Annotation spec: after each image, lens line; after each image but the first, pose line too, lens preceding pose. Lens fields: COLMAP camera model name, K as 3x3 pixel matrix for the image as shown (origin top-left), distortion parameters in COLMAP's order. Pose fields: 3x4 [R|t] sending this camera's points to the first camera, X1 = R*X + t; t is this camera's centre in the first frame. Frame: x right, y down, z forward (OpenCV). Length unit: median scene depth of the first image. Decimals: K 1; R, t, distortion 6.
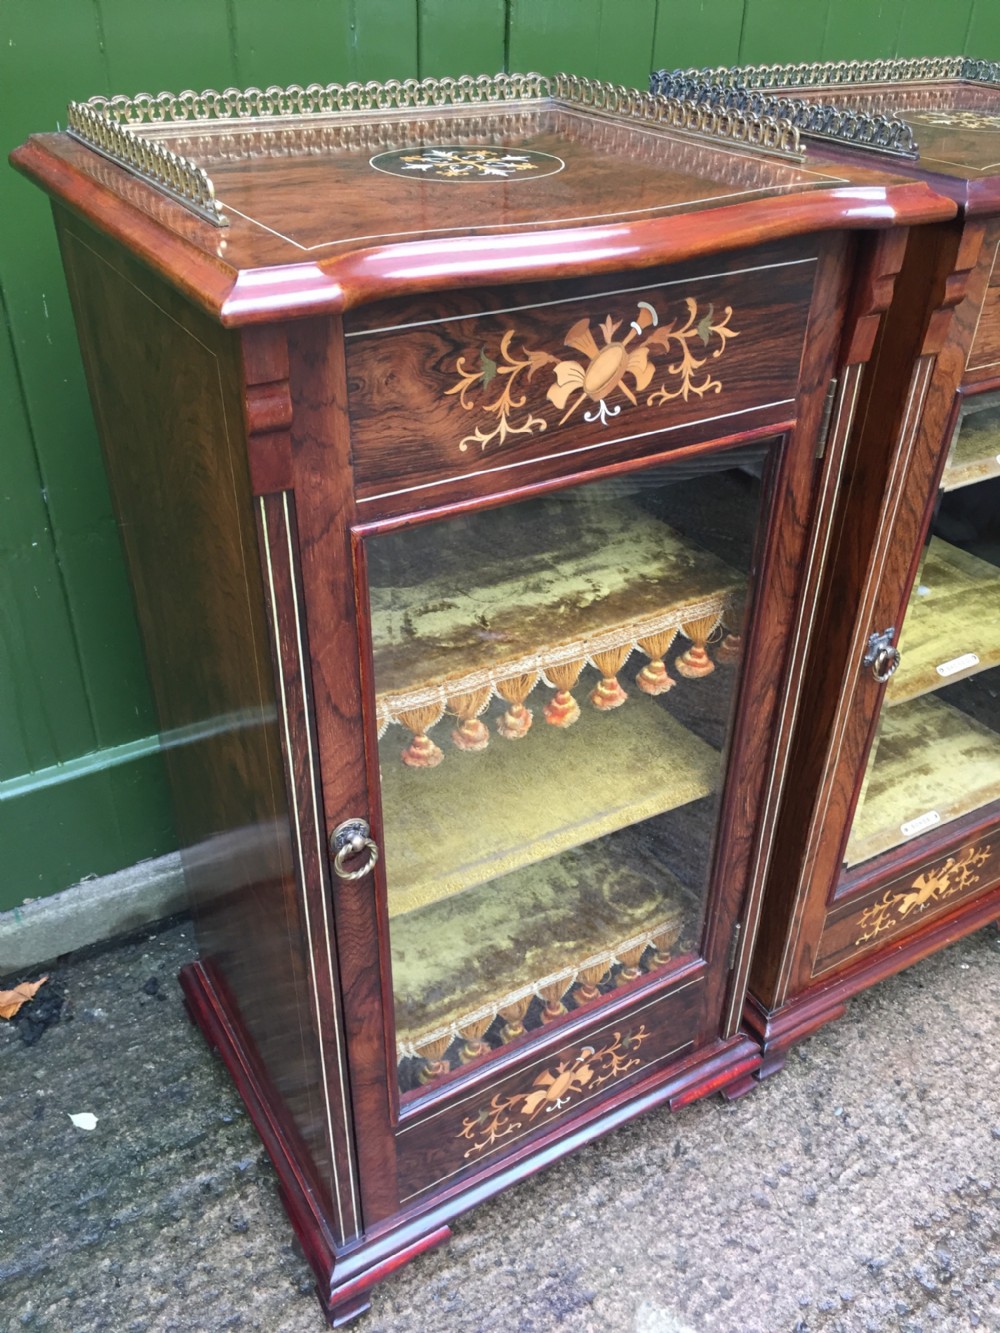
lens RADIAL K [[1161.1, 0, 508.6], [0, 1161.1, 671.9], [0, 0, 1]] dist [0.072861, -0.115534]
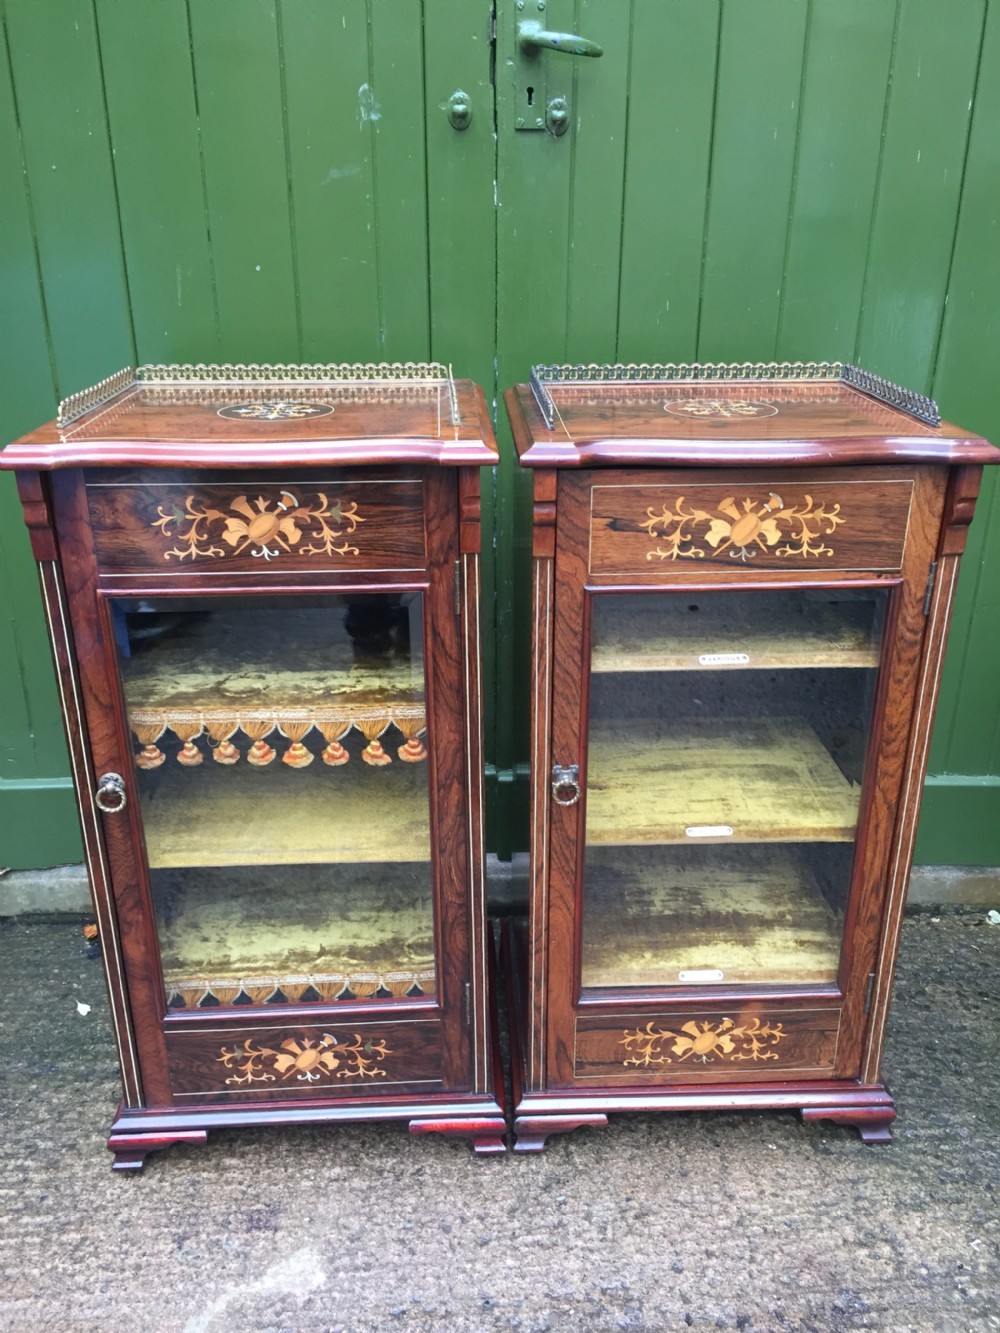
lens RADIAL K [[1161.1, 0, 505.9], [0, 1161.1, 663.5], [0, 0, 1]] dist [0.072861, -0.115534]
pose [[0.877451, 0.158376, -0.452766, 0.761204], [-0.246399, 0.958684, -0.142170, 0.053139], [0.411544, 0.236308, 0.880222, -0.187316]]
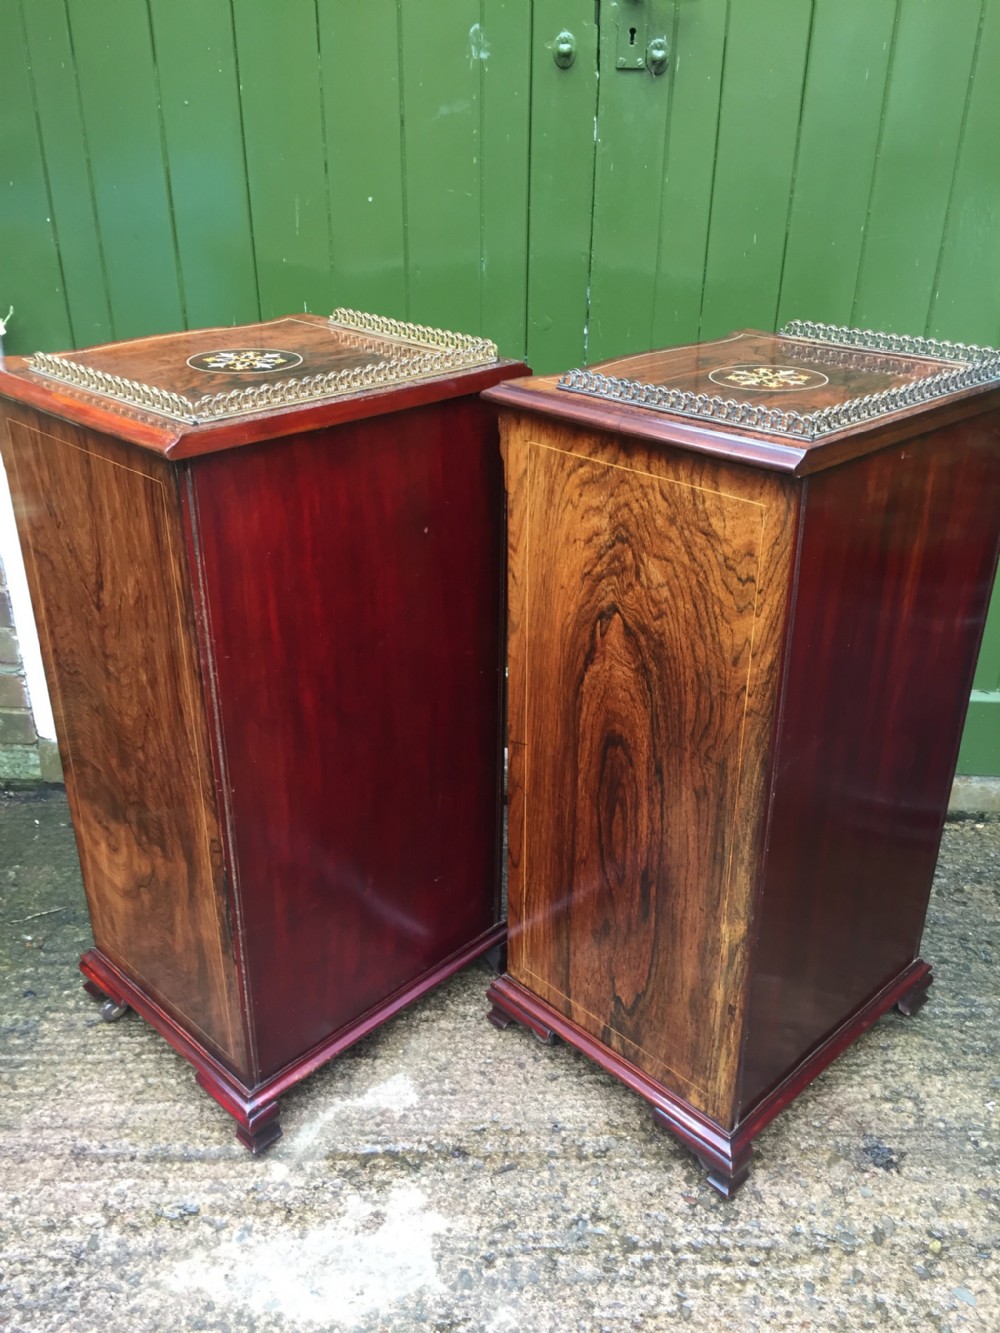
lens RADIAL K [[1161.1, 0, 500.2], [0, 1161.1, 666.9], [0, 0, 1]] dist [0.072861, -0.115534]
pose [[0.843069, 0.226174, -0.487934, 0.805098], [-0.283132, 0.958019, -0.045132, 0.070922], [0.457242, 0.176199, 0.871713, -0.325000]]
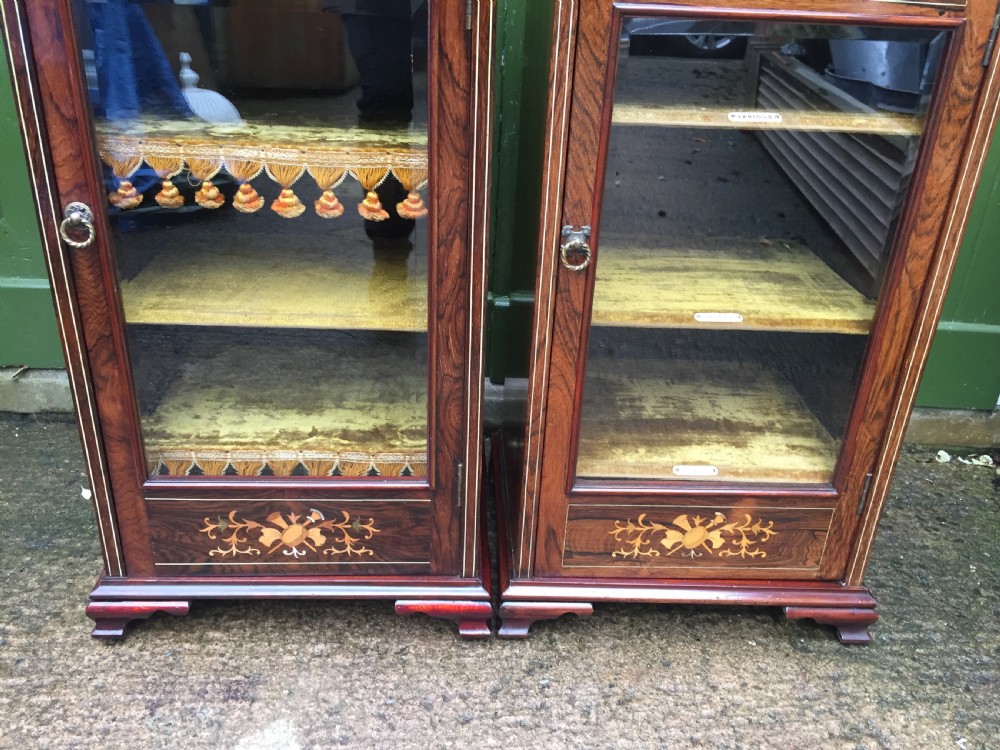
lens RADIAL K [[871.0, 0, 504.6], [0, 871.0, 372.6], [0, 0, 1]] dist [0.072861, -0.115534]
pose [[0.875921, 0.226975, -0.425728, 0.616503], [-0.289431, 0.953210, -0.087294, 0.193637], [0.385995, 0.199681, 0.900631, 0.165424]]
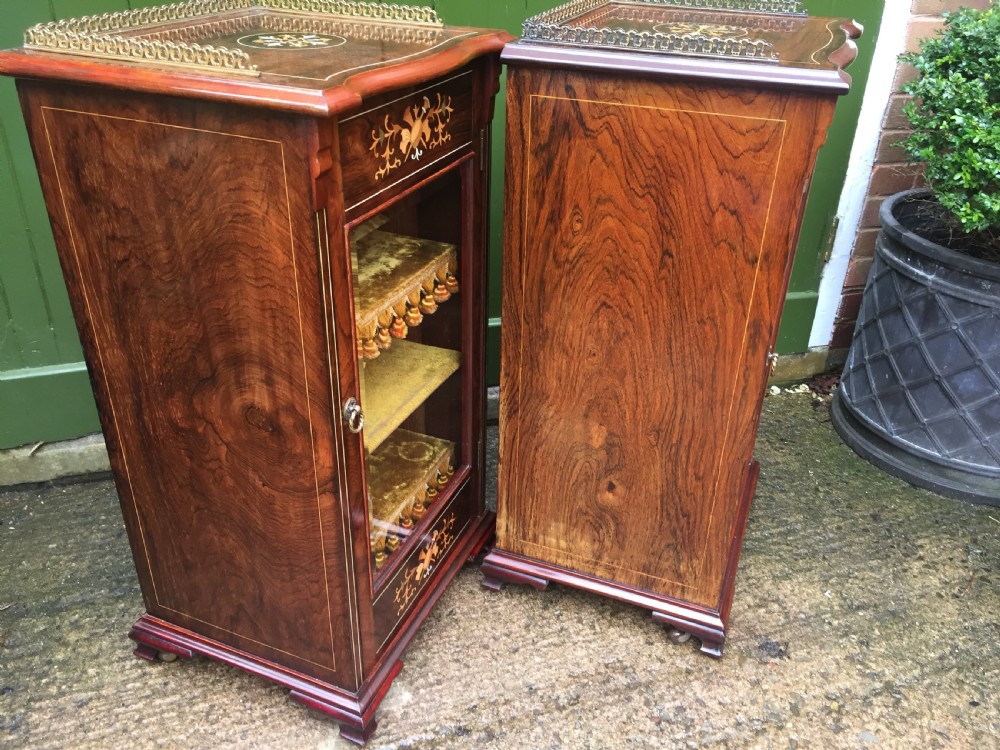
lens RADIAL K [[871.0, 0, 508.8], [0, 871.0, 371.5], [0, 0, 1]] dist [0.072861, -0.115534]
pose [[0.971183, 0.115539, -0.208458, 0.486087], [-0.130679, 0.989587, -0.060336, 0.142691], [0.199316, 0.085839, 0.976168, -0.256566]]
